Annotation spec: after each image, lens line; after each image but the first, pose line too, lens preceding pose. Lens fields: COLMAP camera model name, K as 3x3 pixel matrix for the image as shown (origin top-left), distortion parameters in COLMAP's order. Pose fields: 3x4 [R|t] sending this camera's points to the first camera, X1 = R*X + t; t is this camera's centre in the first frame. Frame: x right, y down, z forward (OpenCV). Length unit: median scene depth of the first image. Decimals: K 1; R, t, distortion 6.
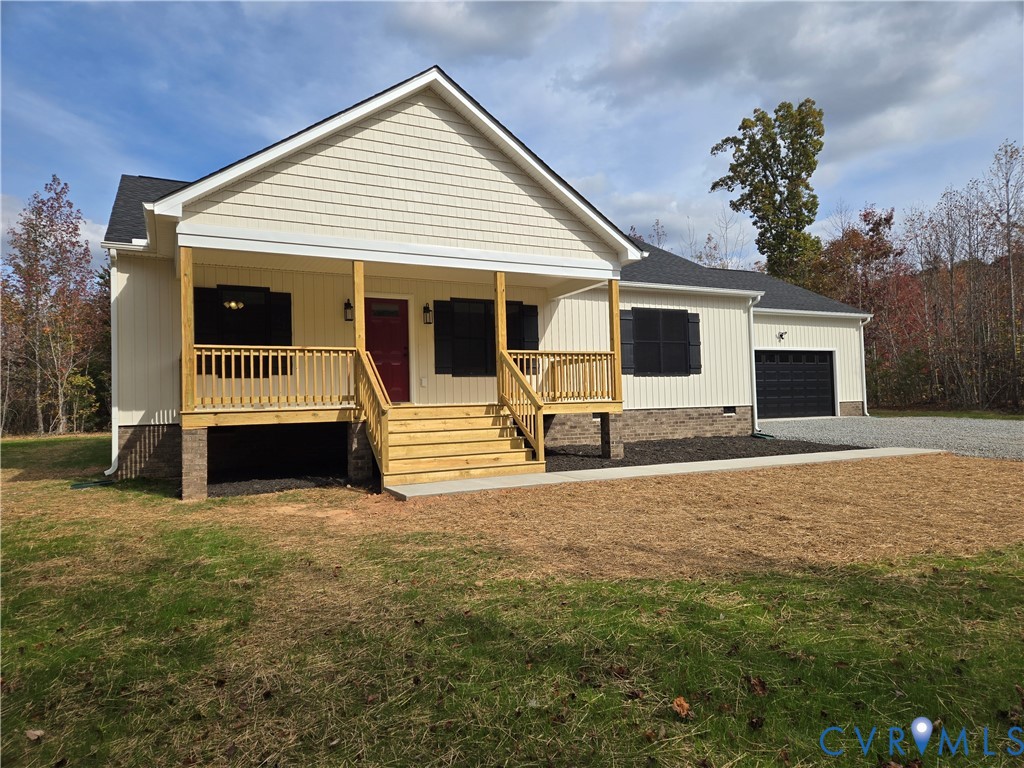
lens RADIAL K [[680.3, 0, 512.0], [0, 680.3, 384.0], [0, 0, 1]] dist [0.053092, -0.000319]
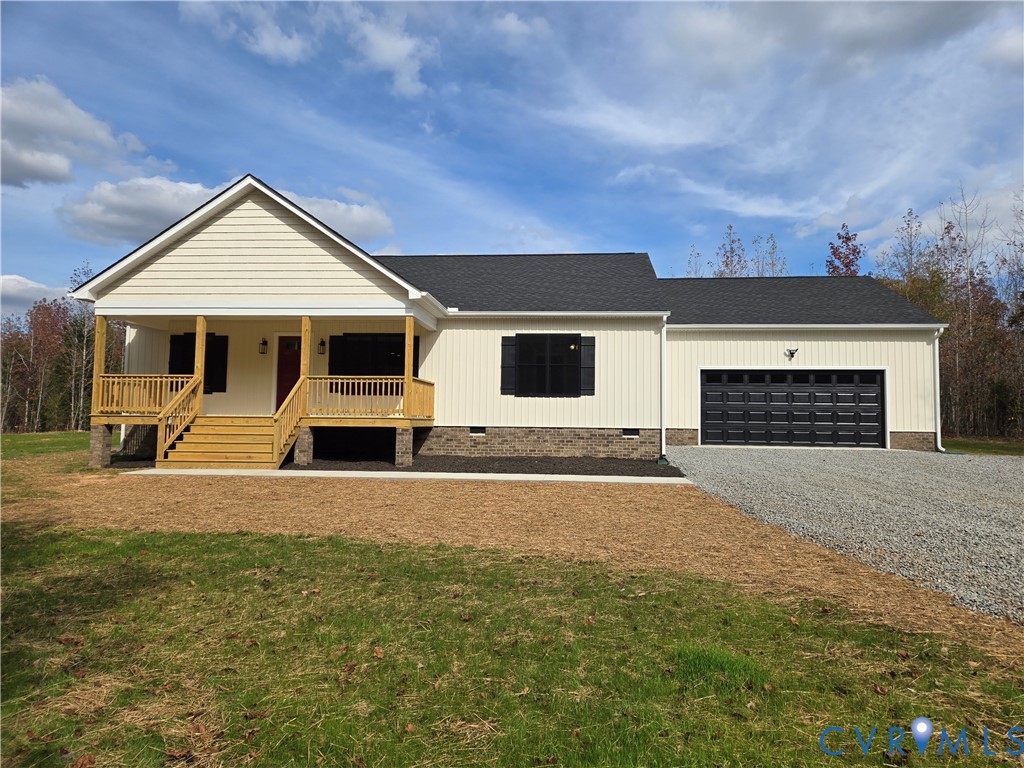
lens RADIAL K [[680.3, 0, 512.0], [0, 680.3, 384.0], [0, 0, 1]] dist [0.053092, -0.000319]
pose [[0.844049, 0.007621, -0.536212, 0.735440], [-0.017174, 0.999770, -0.012826, -0.017037], [0.535991, 0.020035, 0.843986, 0.073117]]
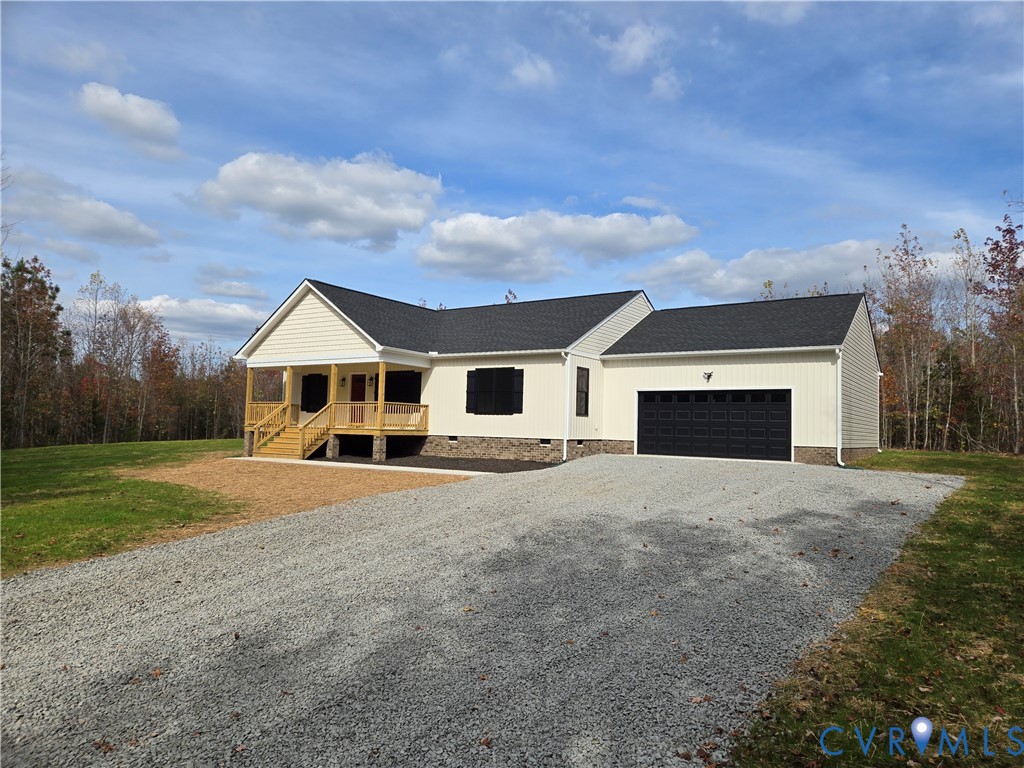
lens RADIAL K [[680.3, 0, 512.0], [0, 680.3, 384.0], [0, 0, 1]] dist [0.053092, -0.000319]
pose [[0.486428, -0.016725, -0.873561, 1.478498], [-0.007852, 0.999693, -0.023513, -0.042259], [0.873686, 0.018297, 0.486147, 0.332278]]
